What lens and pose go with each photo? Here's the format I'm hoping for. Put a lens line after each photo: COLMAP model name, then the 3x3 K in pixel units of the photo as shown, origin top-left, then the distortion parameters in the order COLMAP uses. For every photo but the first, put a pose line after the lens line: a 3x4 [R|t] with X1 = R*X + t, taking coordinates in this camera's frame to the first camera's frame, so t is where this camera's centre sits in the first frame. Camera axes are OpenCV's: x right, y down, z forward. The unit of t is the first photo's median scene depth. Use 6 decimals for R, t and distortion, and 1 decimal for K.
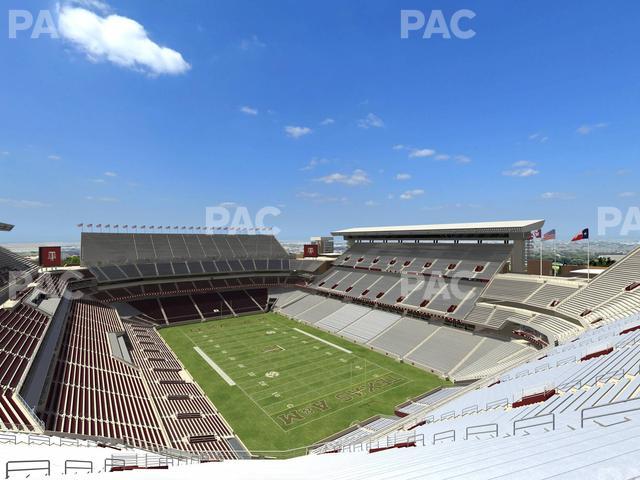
lens RADIAL K [[320.3, 0, 320.1], [0, 320.3, 240.1], [0, 0, 1]] dist [-0.000042, 0.000234]
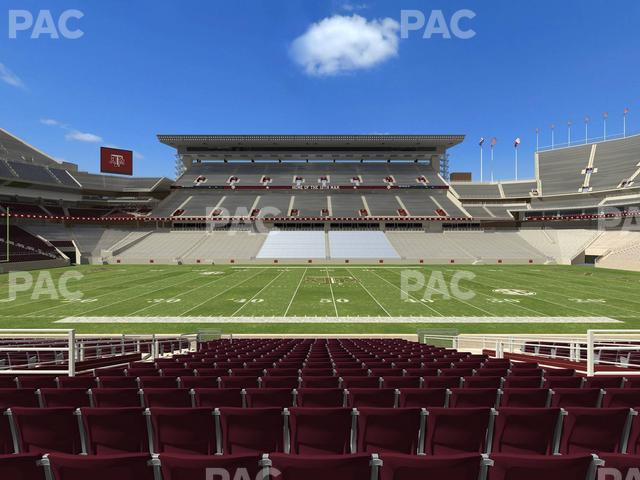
lens RADIAL K [[320.3, 0, 320.2], [0, 320.3, 239.5], [0, 0, 1]] dist [-0.000042, 0.000234]
pose [[0.586967, 0.001424, 0.809610, -0.422034], [0.000514, 0.999998, -0.002132, 0.267307], [-0.809611, 0.001667, 0.586965, 0.713686]]
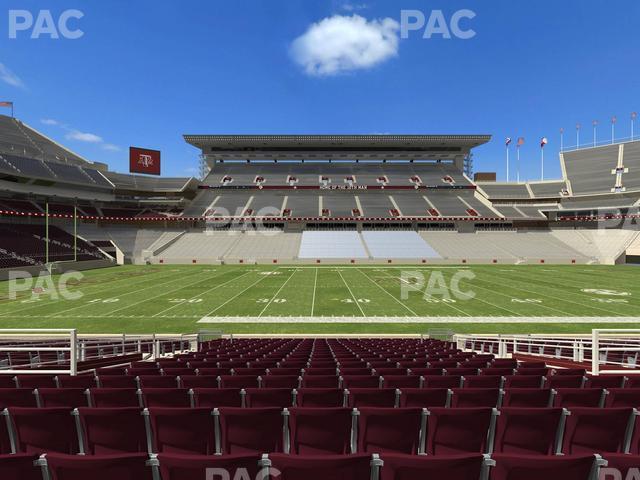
lens RADIAL K [[320.3, 0, 320.0], [0, 320.3, 239.5], [0, 0, 1]] dist [-0.000042, 0.000234]
pose [[0.587367, 0.001461, 0.809320, -0.466820], [0.000389, 0.999998, -0.002087, 0.267278], [-0.809321, 0.001541, 0.587365, 0.775188]]
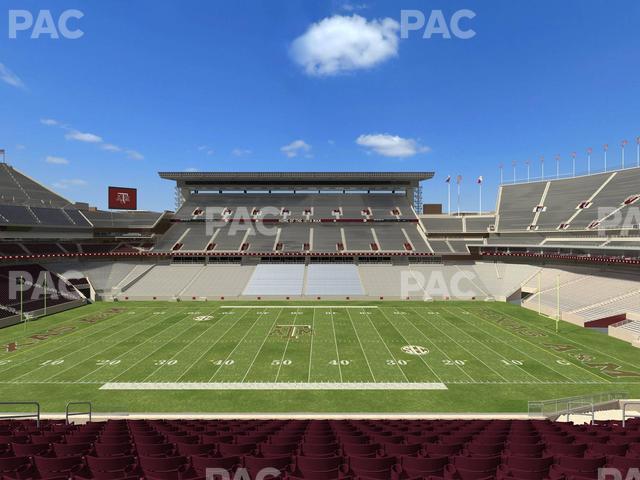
lens RADIAL K [[320.3, 0, 320.1], [0, 320.3, 239.5], [0, 0, 1]] dist [-0.000042, 0.000234]
pose [[0.587209, 0.001583, 0.809434, -0.479771], [0.000290, 0.999998, -0.002166, 0.181708], [-0.809435, 0.001507, 0.587207, 0.609371]]
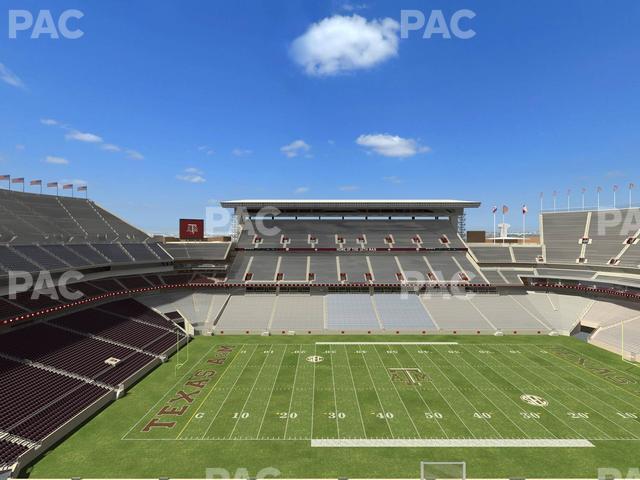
lens RADIAL K [[320.3, 0, 320.0], [0, 320.3, 239.5], [0, 0, 1]] dist [-0.000042, 0.000234]
pose [[0.587194, 0.001382, 0.809445, -0.638898], [0.000366, 0.999998, -0.001973, 0.090741], [-0.809446, 0.001455, 0.587193, 0.719368]]
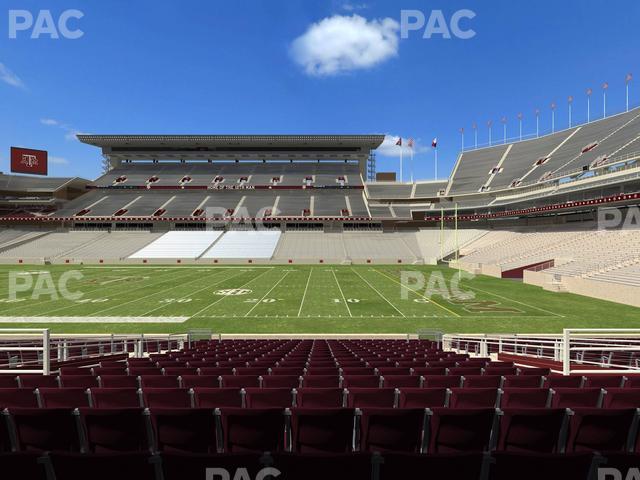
lens RADIAL K [[320.3, 0, 320.2], [0, 320.3, 239.3], [0, 0, 1]] dist [-0.000042, 0.000234]
pose [[0.587183, 0.001828, 0.809453, -0.284619], [0.000495, 0.999996, -0.002618, 0.267214], [-0.809454, 0.001938, 0.587180, 0.524171]]
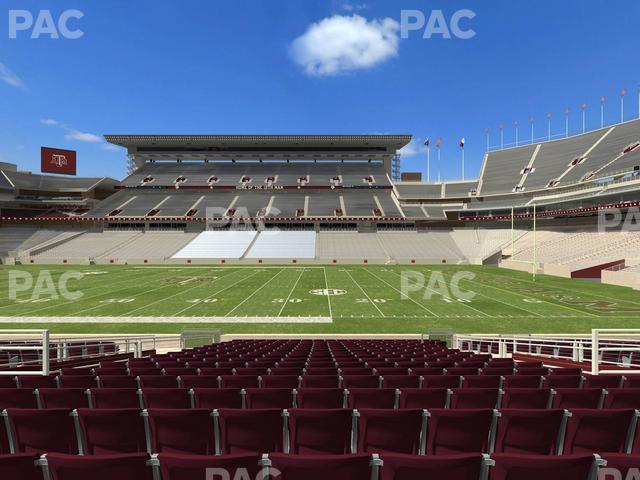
lens RADIAL K [[320.3, 0, 320.2], [0, 320.3, 239.3], [0, 0, 1]] dist [-0.000042, 0.000234]
pose [[0.586991, 0.001812, 0.809591, -0.331165], [0.000439, 0.999997, -0.002556, 0.267249], [-0.809593, 0.001856, 0.586989, 0.588448]]
